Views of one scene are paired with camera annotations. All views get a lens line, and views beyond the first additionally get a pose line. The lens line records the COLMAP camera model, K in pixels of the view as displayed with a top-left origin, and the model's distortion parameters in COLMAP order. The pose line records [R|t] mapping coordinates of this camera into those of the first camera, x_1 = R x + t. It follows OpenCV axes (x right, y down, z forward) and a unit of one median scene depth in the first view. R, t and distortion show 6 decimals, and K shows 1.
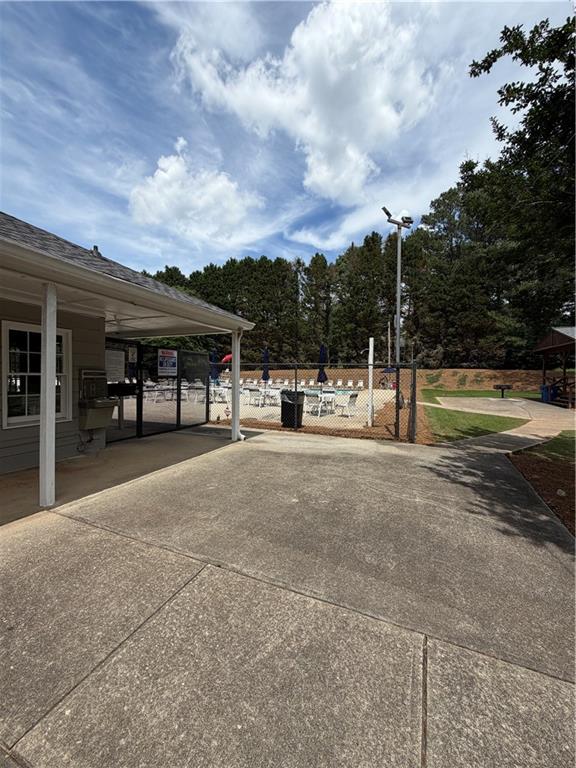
lens RADIAL K [[305.5, 0, 288.0], [0, 305.5, 384.0], [0, 0, 1]] dist [-0.016974, -0.000017]
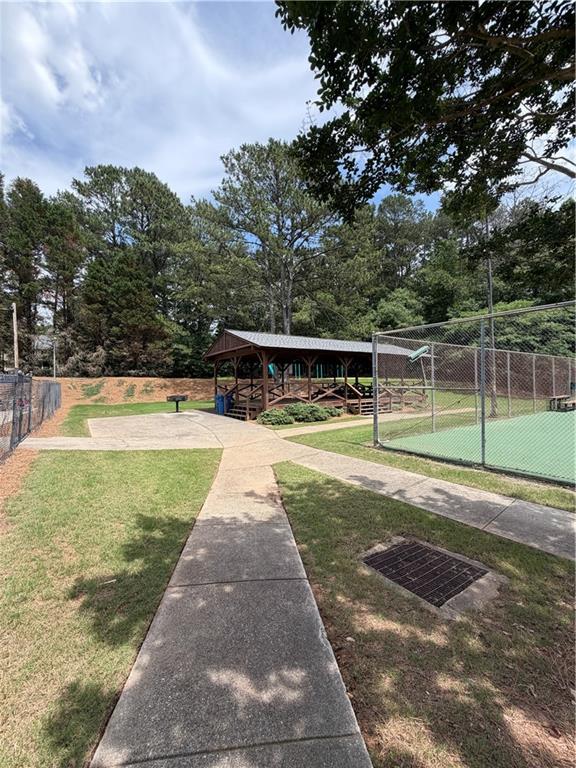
lens RADIAL K [[313.7, 0, 288.0], [0, 313.7, 384.0], [0, 0, 1]] dist [-0.001271, 0.000009]
pose [[0.555858, -0.013738, 0.831164, 0.098187], [0.039717, 0.999160, -0.010047, -0.005112], [-0.830328, 0.038596, 0.555937, 0.159115]]
